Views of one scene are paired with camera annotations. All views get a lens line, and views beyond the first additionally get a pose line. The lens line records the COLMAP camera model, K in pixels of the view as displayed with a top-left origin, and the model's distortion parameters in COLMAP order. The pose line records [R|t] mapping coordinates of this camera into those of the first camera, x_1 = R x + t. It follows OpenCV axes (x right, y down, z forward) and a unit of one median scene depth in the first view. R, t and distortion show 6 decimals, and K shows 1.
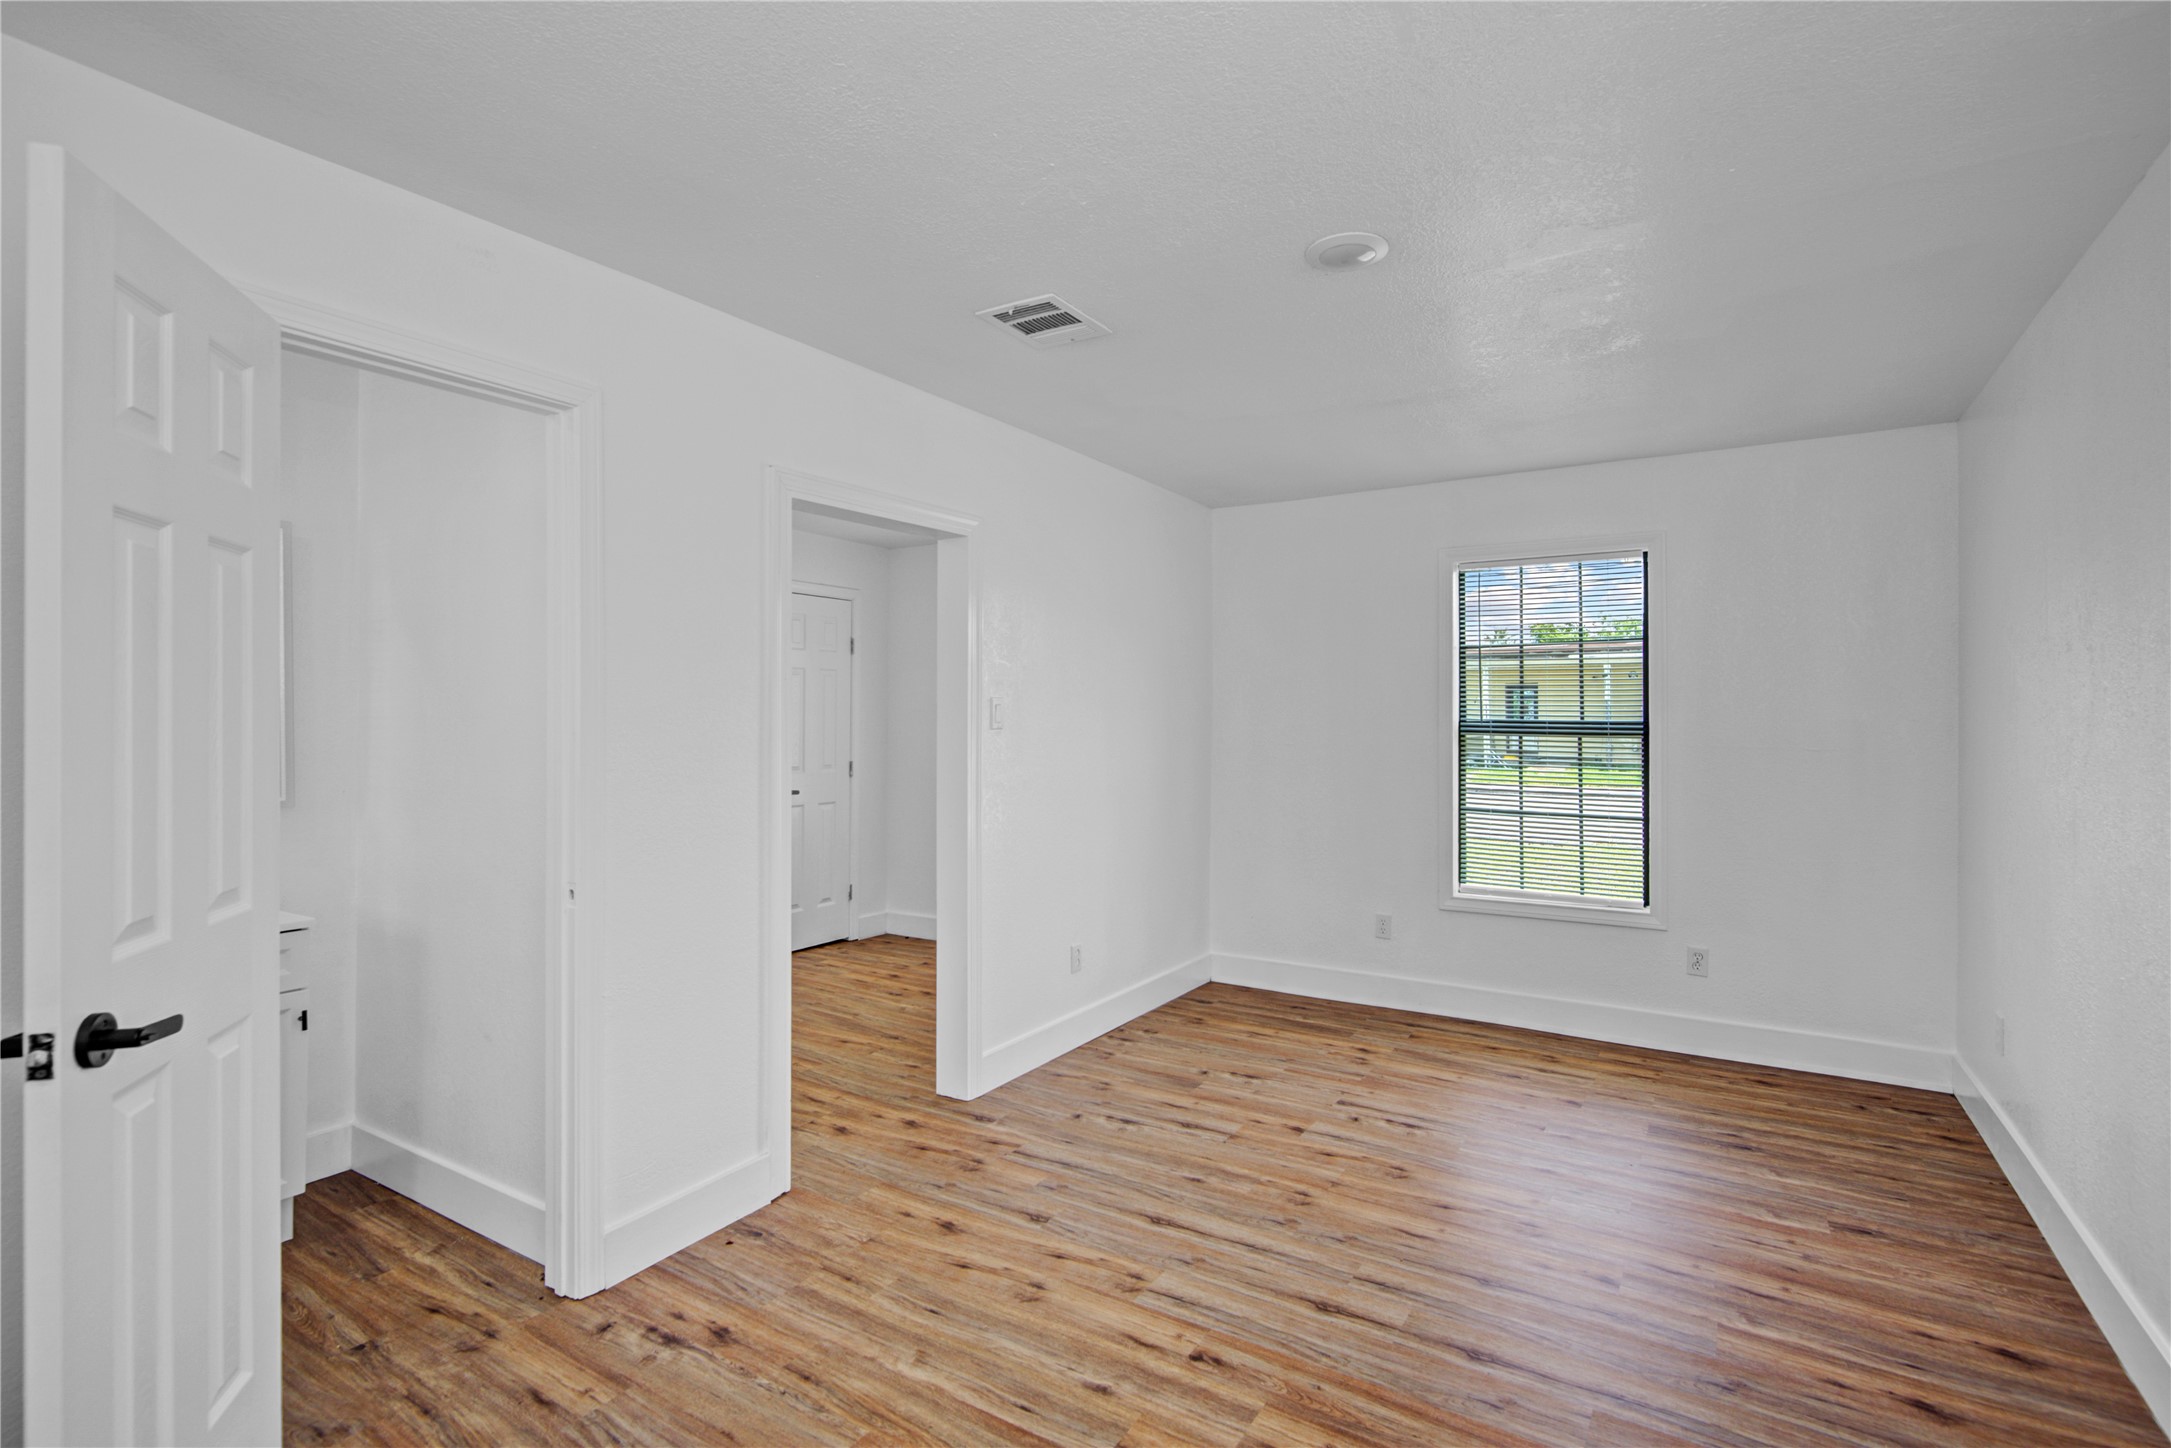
lens RADIAL K [[997.5, 0, 1092.5], [0, 997.5, 719.1], [0, 0, 1]] dist [0.007348, -0.005009]
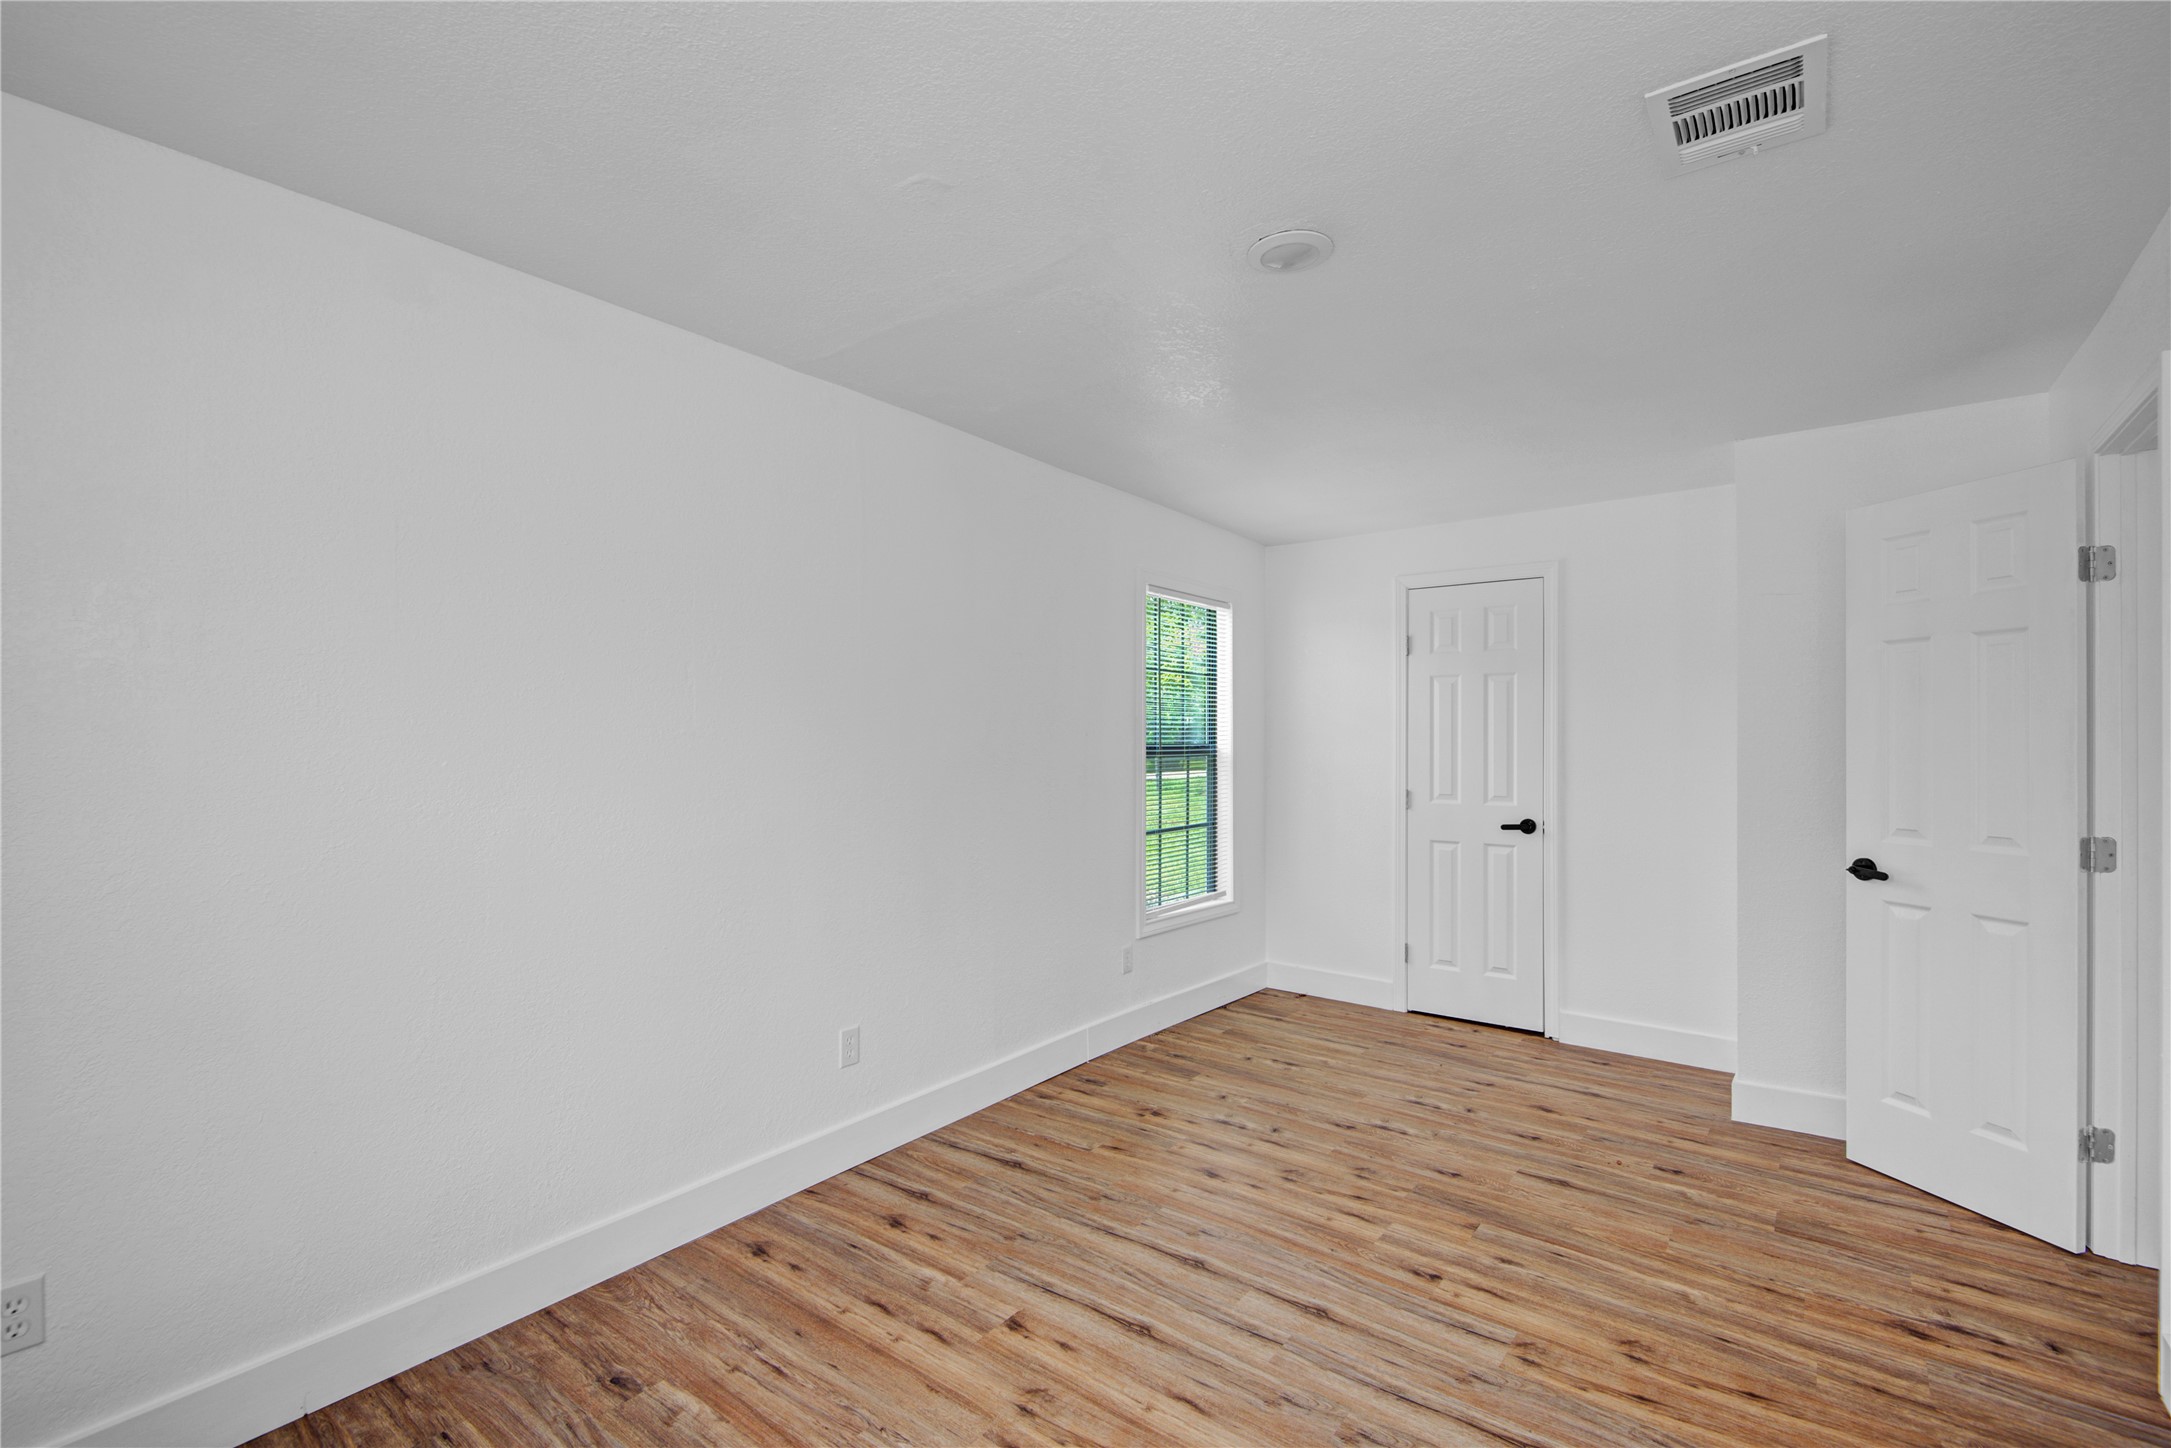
lens RADIAL K [[997.5, 0, 1078.4], [0, 997.5, 728.9], [0, 0, 1]] dist [0.007348, -0.005009]
pose [[-0.996427, 0.000313, 0.084460, 0.395210], [-0.000175, 0.999983, -0.005775, -0.001557], [-0.084461, -0.005769, -0.996410, 2.064467]]
